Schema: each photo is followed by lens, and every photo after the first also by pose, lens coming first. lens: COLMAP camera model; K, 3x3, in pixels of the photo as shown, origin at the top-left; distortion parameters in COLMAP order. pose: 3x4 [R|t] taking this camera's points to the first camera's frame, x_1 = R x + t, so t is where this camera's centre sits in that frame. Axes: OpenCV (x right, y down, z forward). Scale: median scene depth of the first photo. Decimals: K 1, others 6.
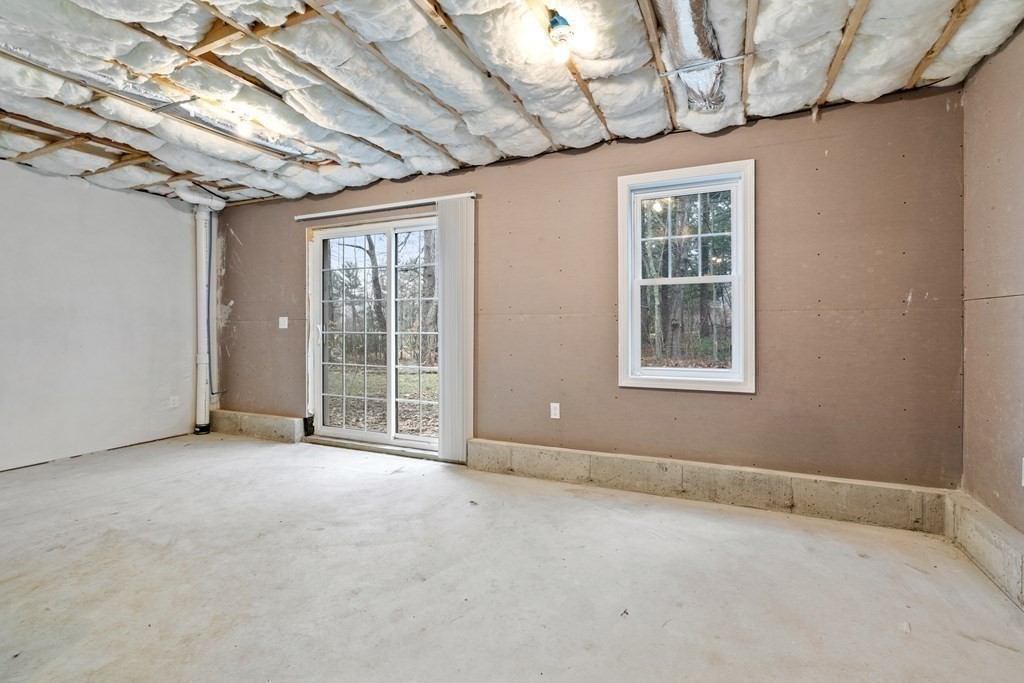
lens RADIAL K [[470.1, 0, 513.1], [0, 470.1, 333.1], [0, 0, 1]] dist [-0.004265, 0.001650]
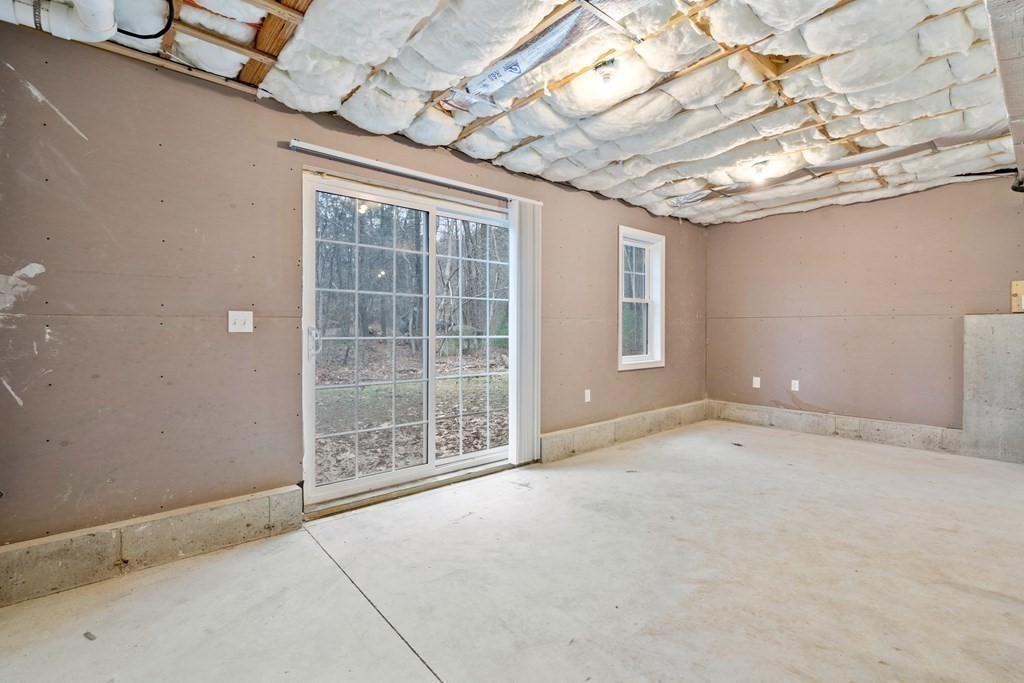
lens RADIAL K [[470.1, 0, 507.6], [0, 470.1, 339.8], [0, 0, 1]] dist [-0.004265, 0.001650]
pose [[0.411823, -0.016833, 0.911109, -1.255851], [0.015625, 0.999813, 0.011409, -0.004337], [-0.911130, 0.009538, 0.412009, 0.734852]]
